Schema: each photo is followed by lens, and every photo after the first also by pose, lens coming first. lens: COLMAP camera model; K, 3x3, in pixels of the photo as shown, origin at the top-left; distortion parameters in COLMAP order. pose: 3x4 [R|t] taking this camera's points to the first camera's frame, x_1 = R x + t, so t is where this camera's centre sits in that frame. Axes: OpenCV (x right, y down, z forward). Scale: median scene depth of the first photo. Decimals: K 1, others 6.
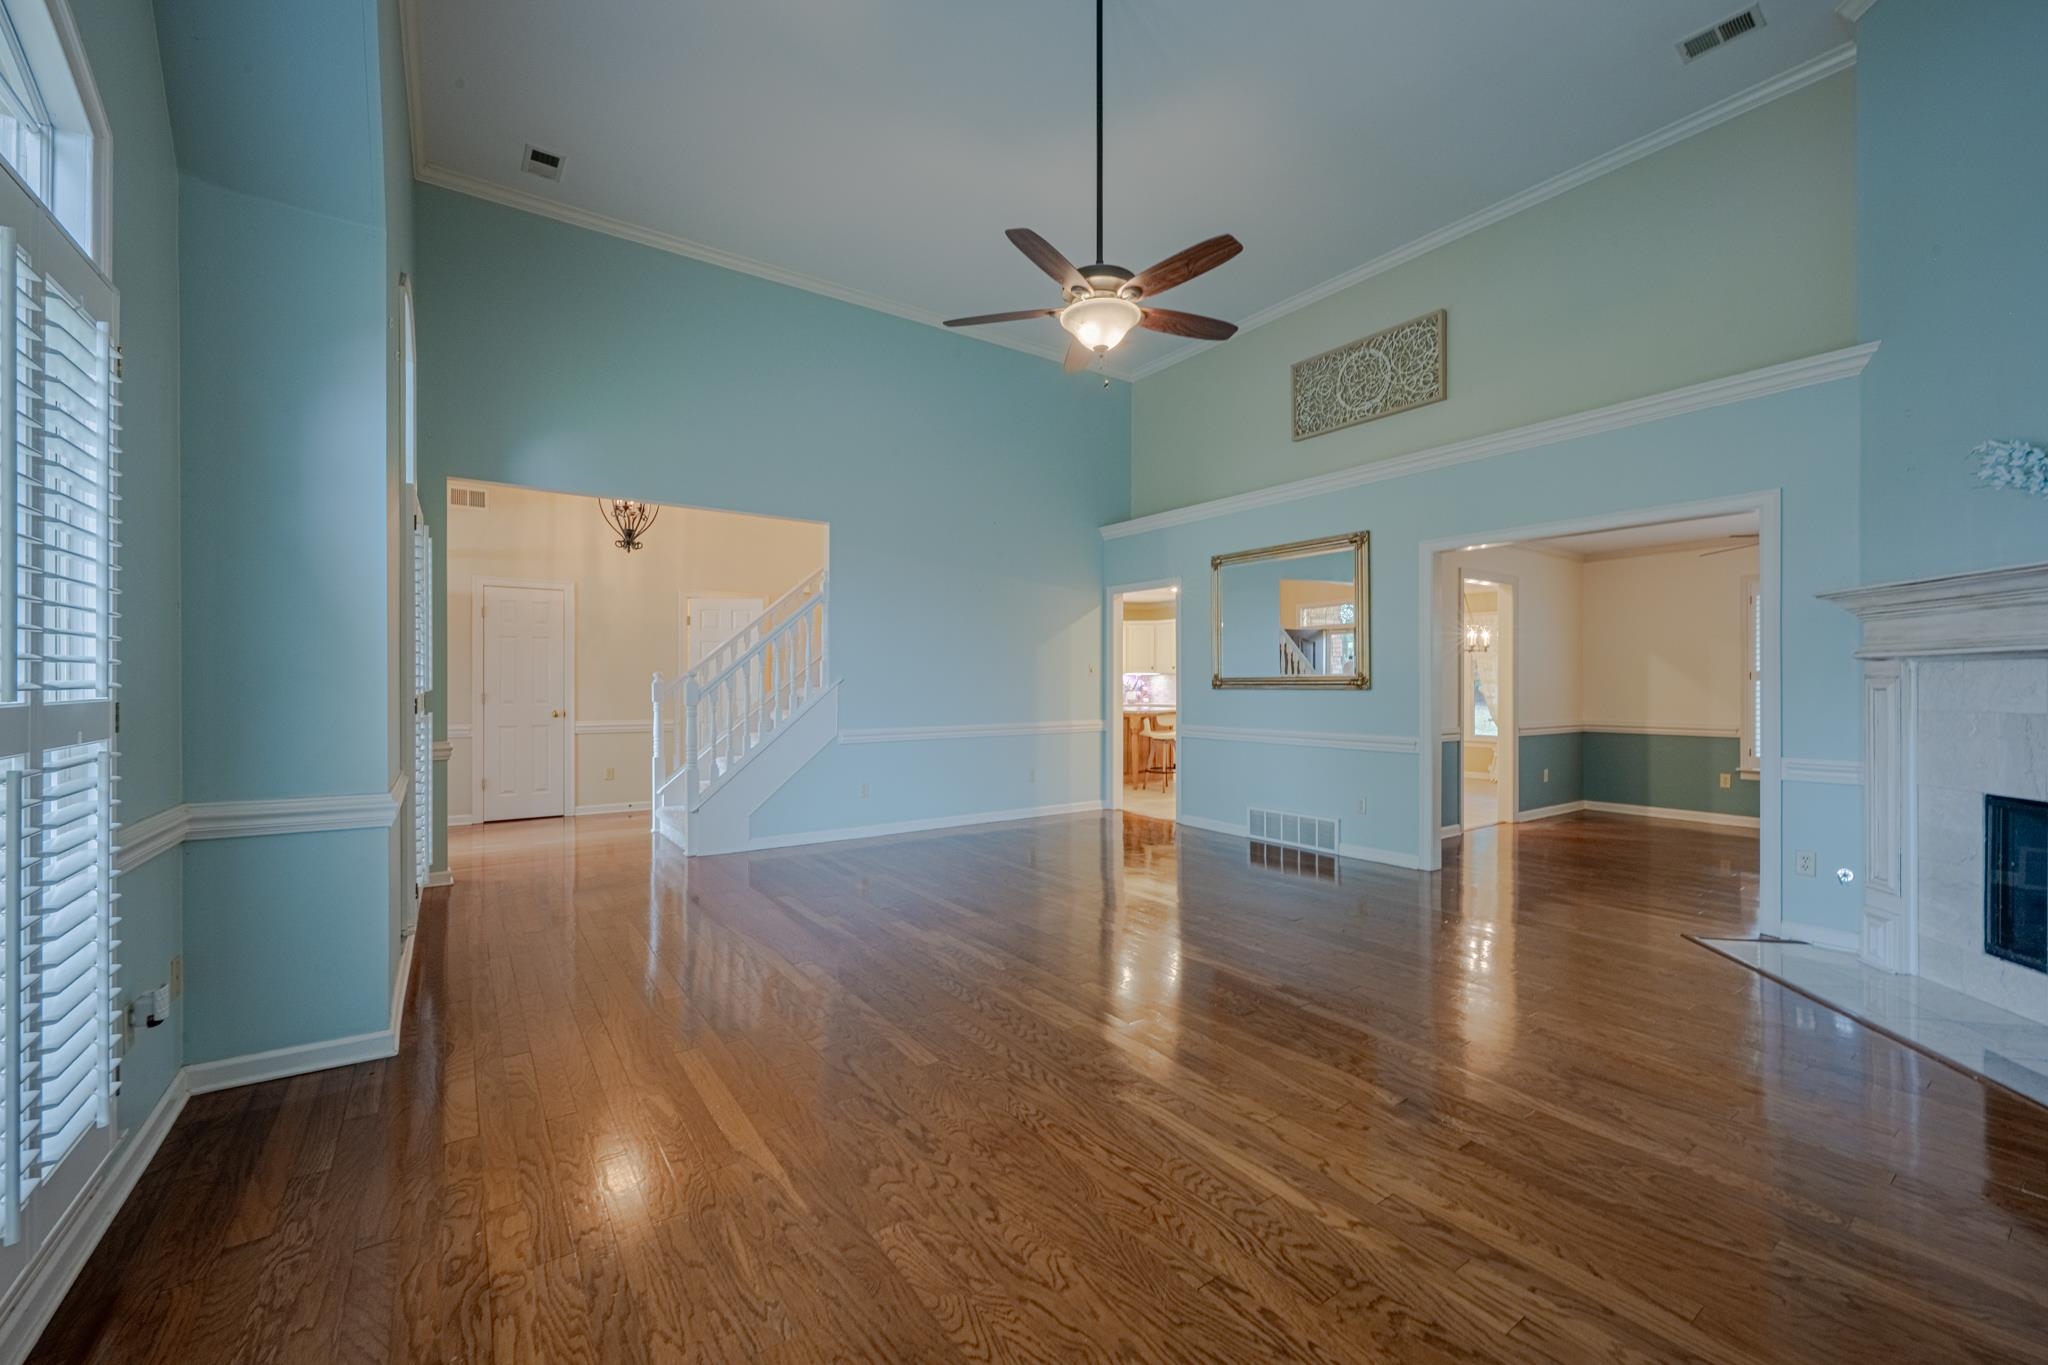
lens RADIAL K [[822.4, 0, 1024.0], [0, 822.4, 682.5], [0, 0, 1]] dist [-0.000987, 0.000359]
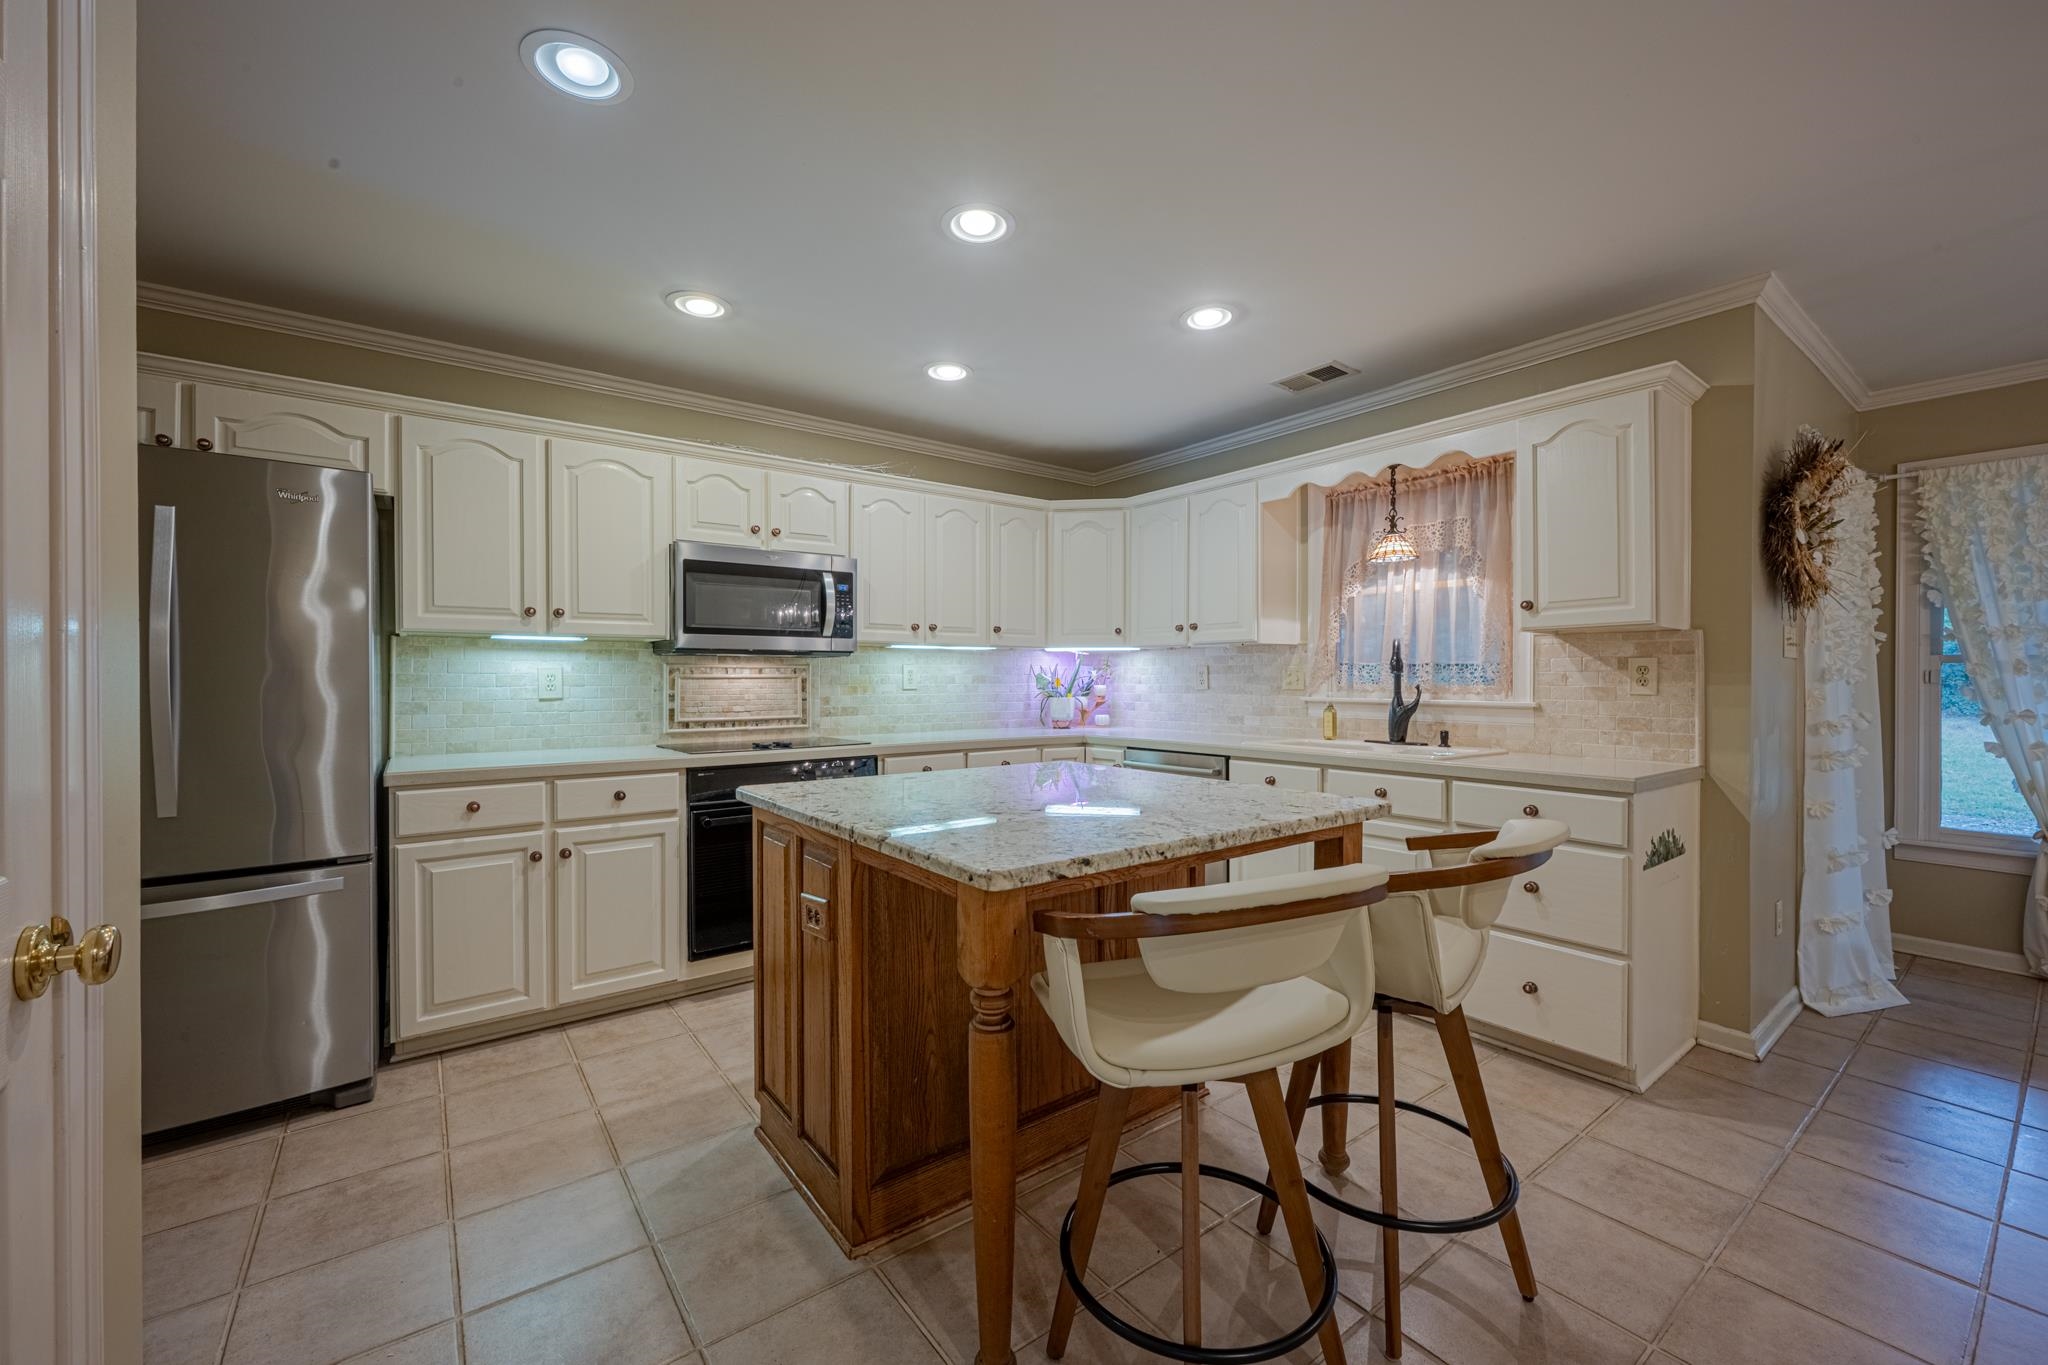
lens RADIAL K [[815.9, 0, 1024.0], [0, 815.9, 682.5], [0, 0, 1]] dist [-0.001549, 0.000224]
pose [[0.999352, -0.002861, 0.035887, 0.204348], [0.002389, 0.999910, 0.013177, -0.000351], [-0.035922, -0.013083, 0.999269, 1.299711]]
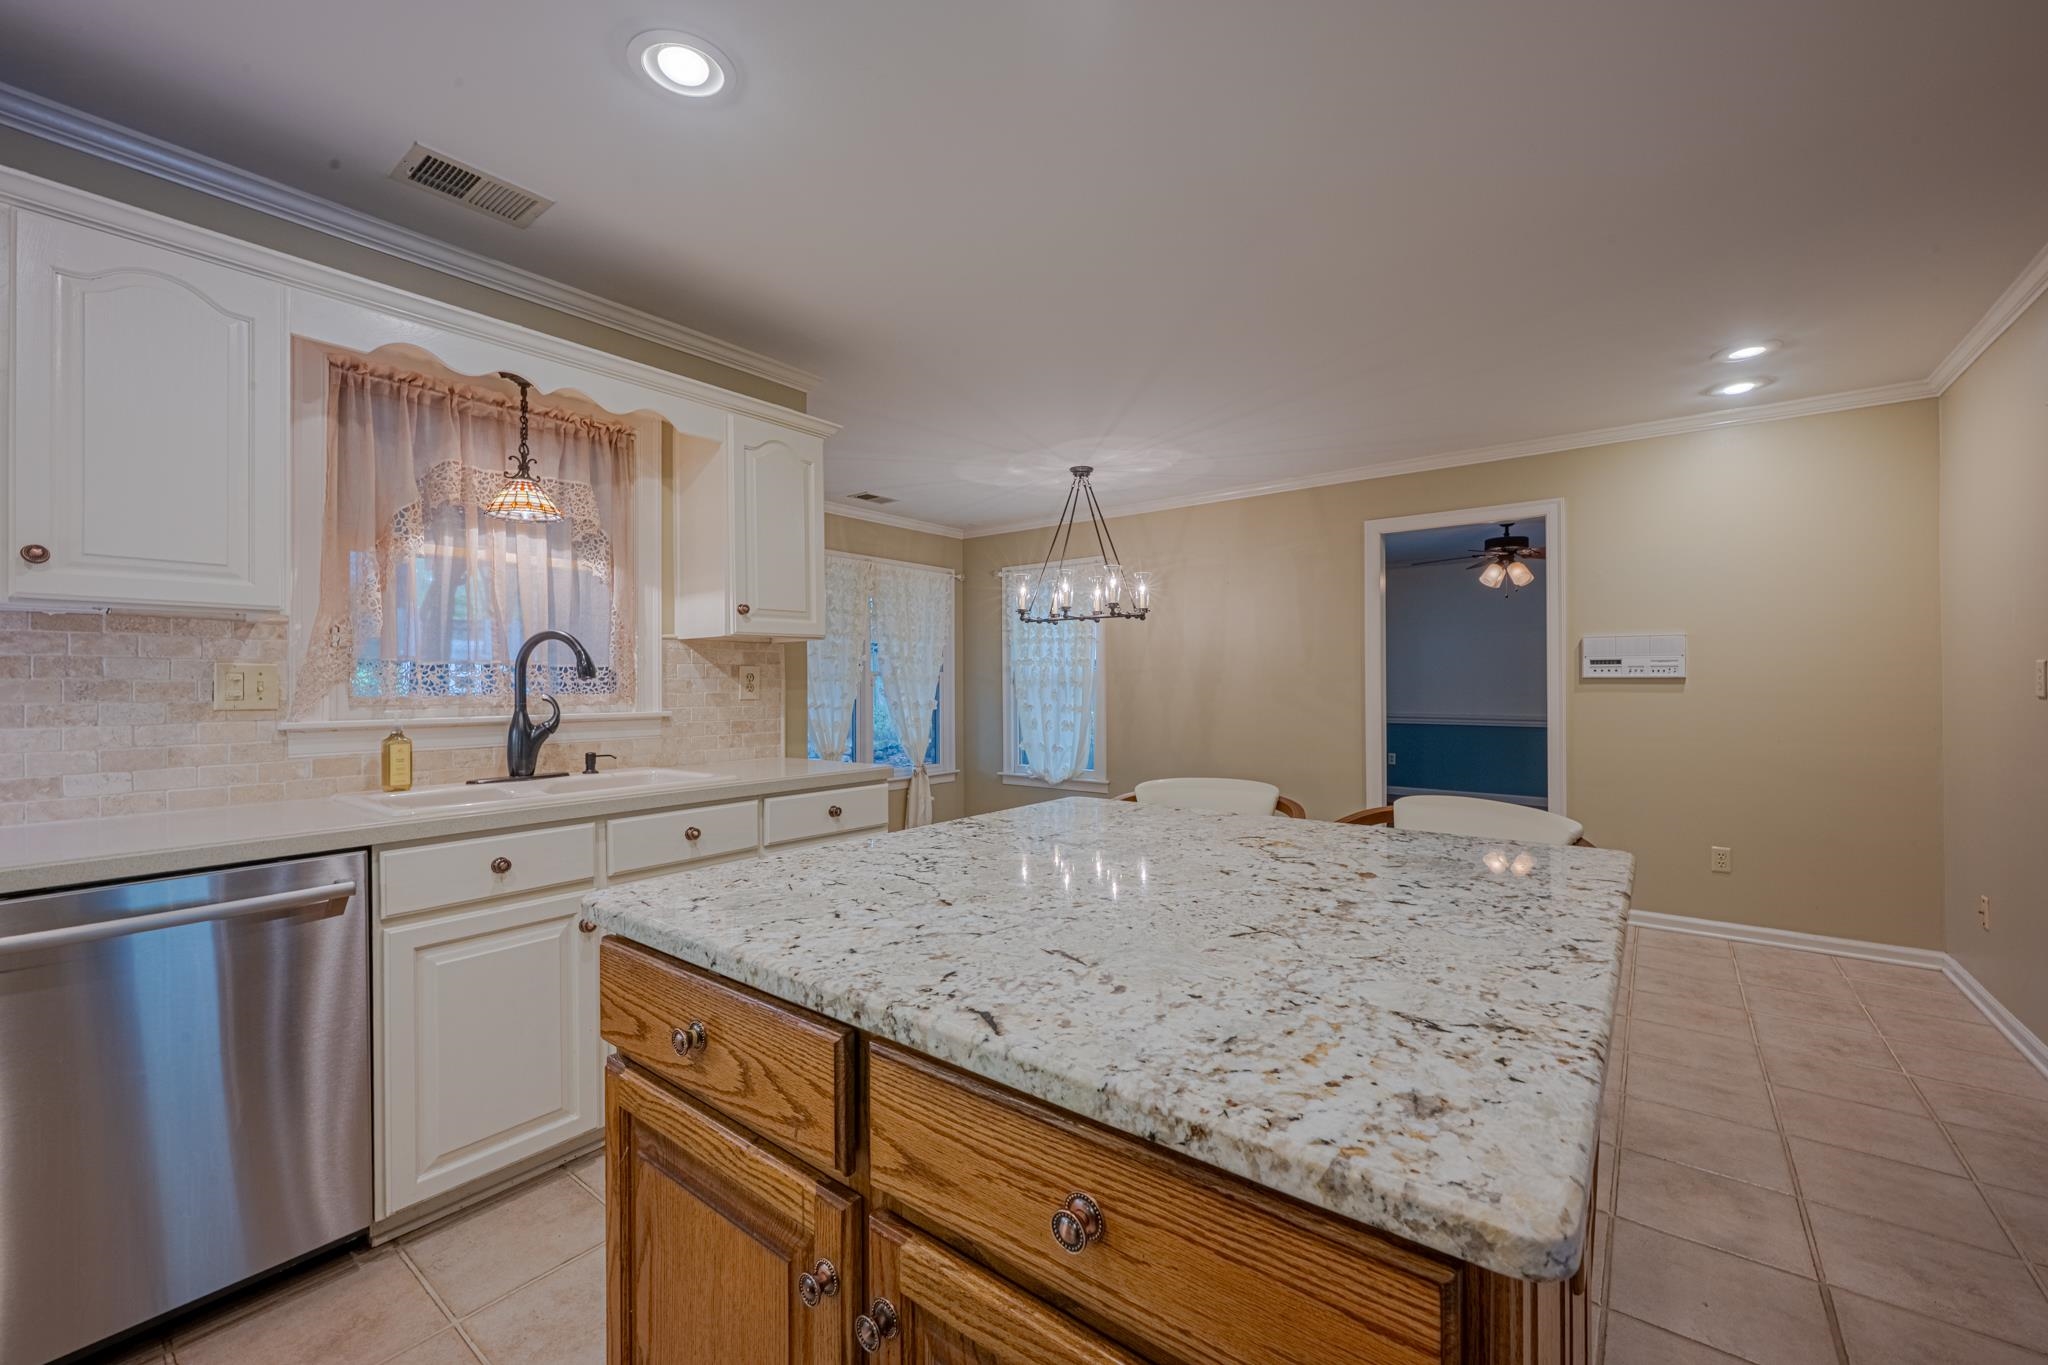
lens RADIAL K [[822.4, 0, 1024.0], [0, 822.4, 682.5], [0, 0, 1]] dist [-0.000987, 0.000359]
pose [[-0.294859, -0.001195, 0.955540, 0.050133], [-0.003673, 0.999993, 0.000117, 0.001845], [-0.955534, -0.003475, -0.294861, 1.686722]]
